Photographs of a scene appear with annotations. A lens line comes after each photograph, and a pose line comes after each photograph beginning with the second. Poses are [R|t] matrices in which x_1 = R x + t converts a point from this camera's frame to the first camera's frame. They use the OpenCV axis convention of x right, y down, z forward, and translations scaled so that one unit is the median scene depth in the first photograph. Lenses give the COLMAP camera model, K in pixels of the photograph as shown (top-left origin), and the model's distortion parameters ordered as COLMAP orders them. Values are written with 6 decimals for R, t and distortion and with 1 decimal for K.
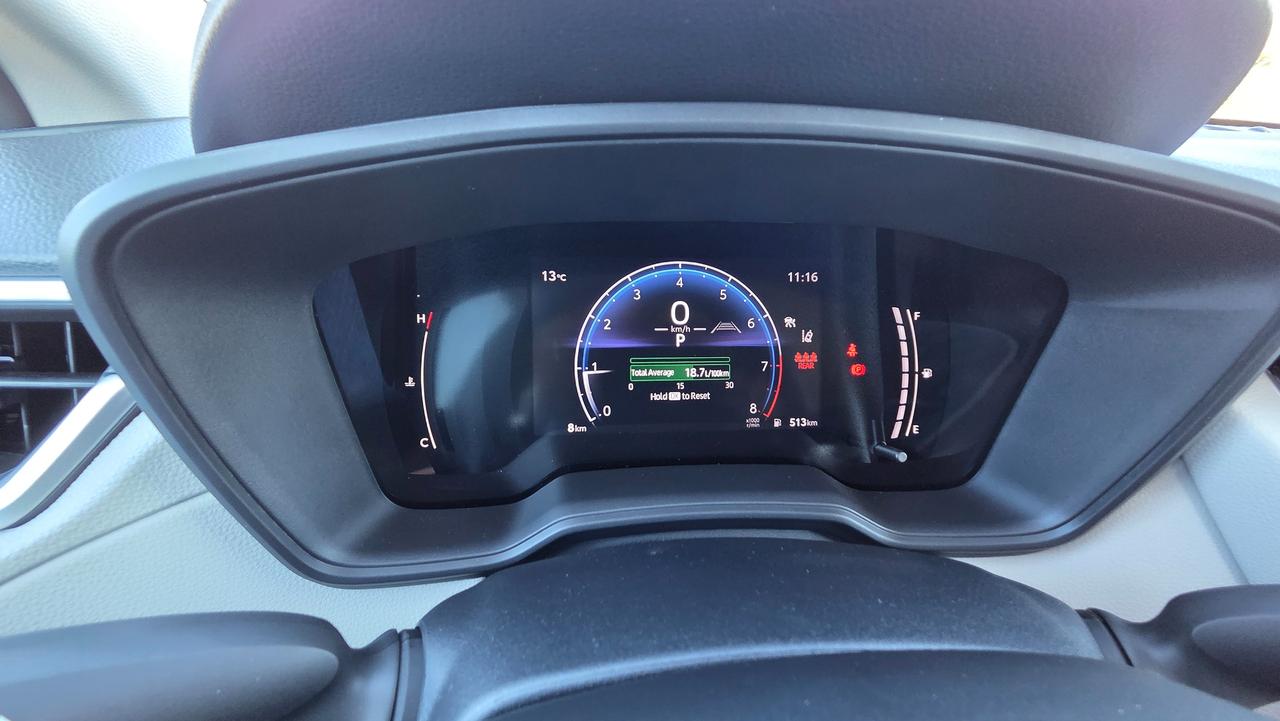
lens RADIAL K [[525.1, 0, 645.1], [0, 525.1, 356.7], [0, 0, 1]] dist [0.005108, -0.000108]
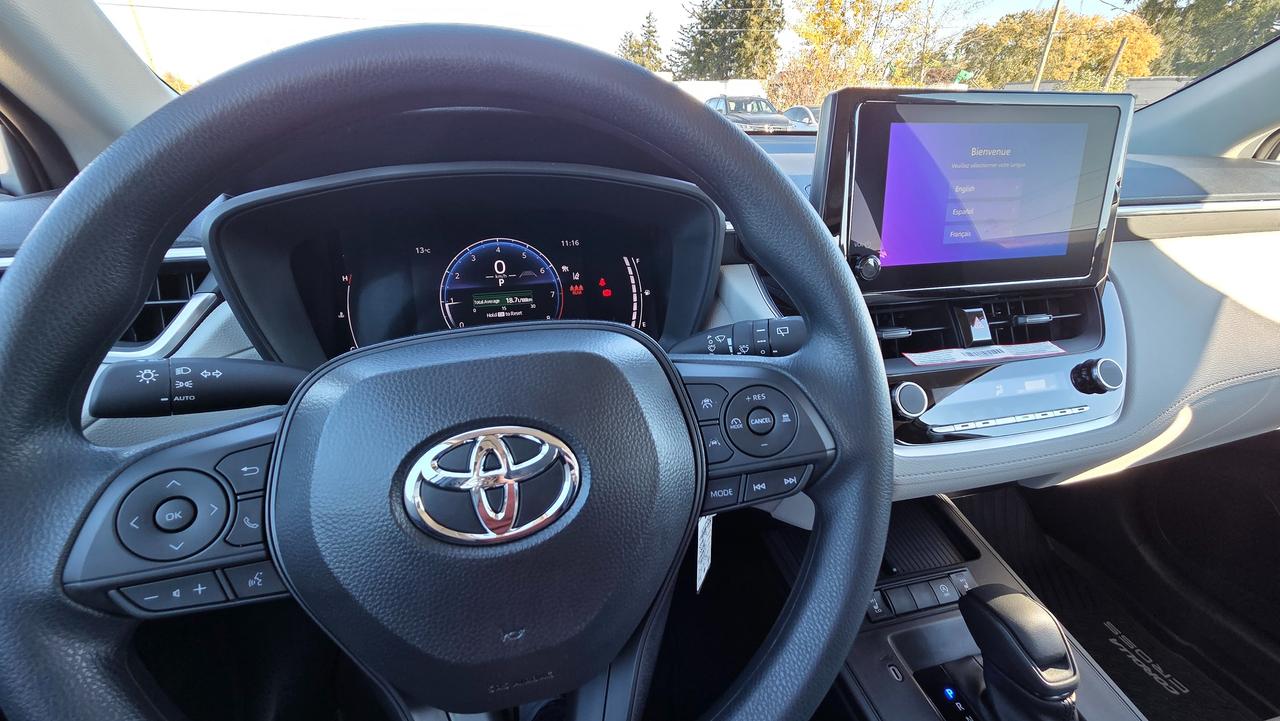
lens RADIAL K [[525.1, 0, 639.7], [0, 525.1, 358.3], [0, 0, 1]] dist [0.005108, -0.000108]
pose [[0.988947, -0.089316, 0.118346, 0.292196], [0.092320, 0.995526, -0.020140, 0.298514], [-0.116018, 0.030843, 0.992768, -0.788745]]
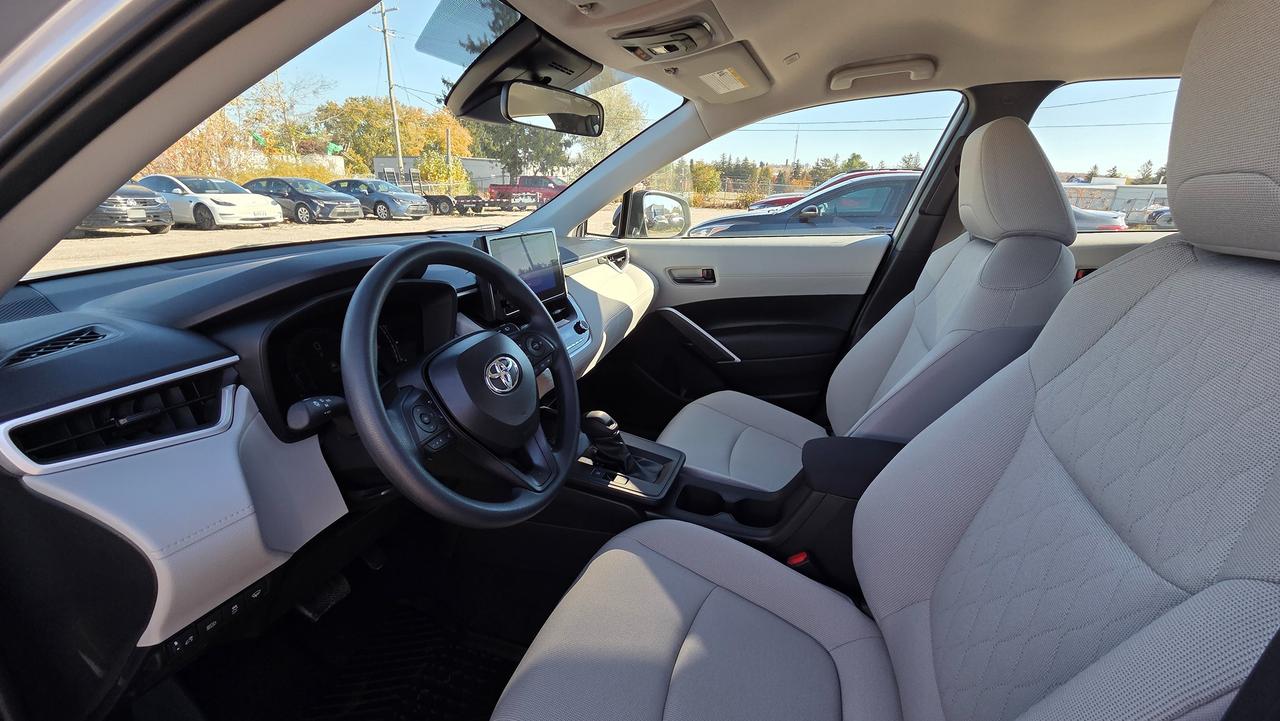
lens RADIAL K [[525.1, 0, 638.5], [0, 525.1, 358.6], [0, 0, 1]] dist [0.005108, -0.000108]
pose [[0.416368, -0.313190, 0.853551, -1.613114], [0.410375, 0.902465, 0.130954, 0.310134], [-0.811314, 0.295751, 0.504283, -1.786957]]
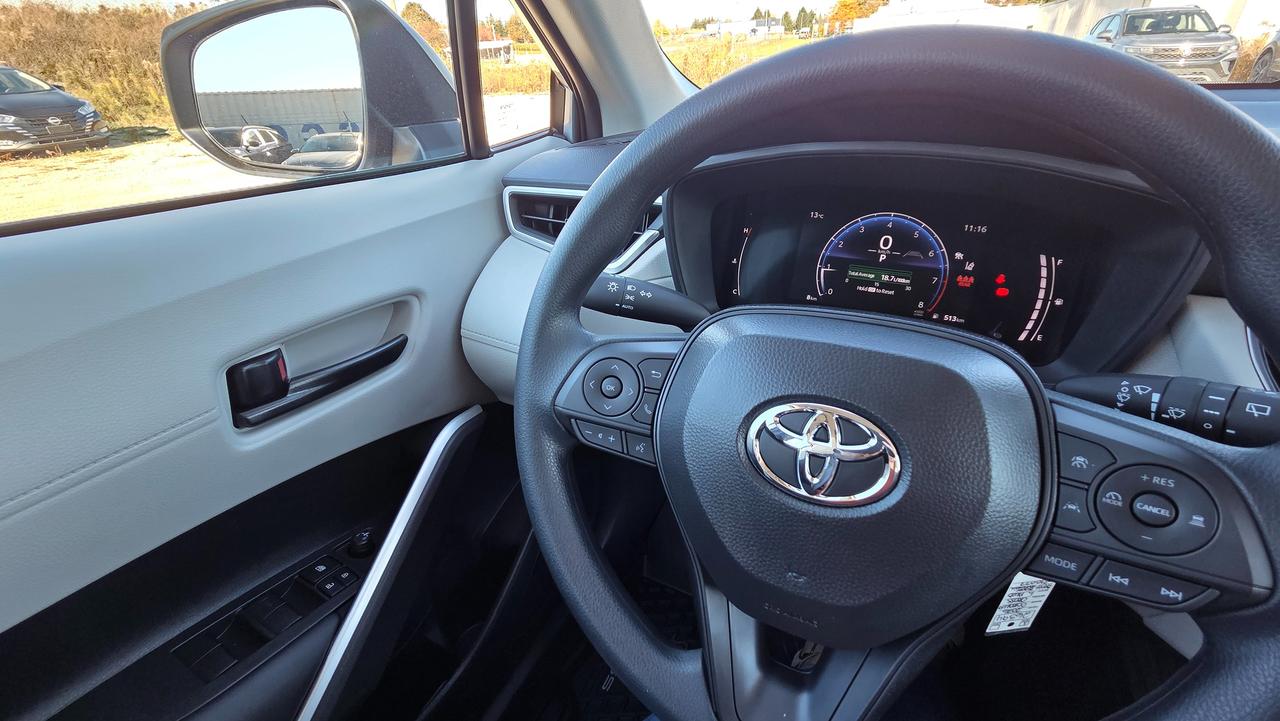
lens RADIAL K [[525.1, 0, 640.1], [0, 525.1, 359.9], [0, 0, 1]] dist [0.005108, -0.000108]
pose [[0.849866, 0.212453, -0.482278, 0.295235], [-0.180665, 0.977138, 0.112081, 0.247806], [0.495064, -0.008123, 0.868819, -0.915398]]
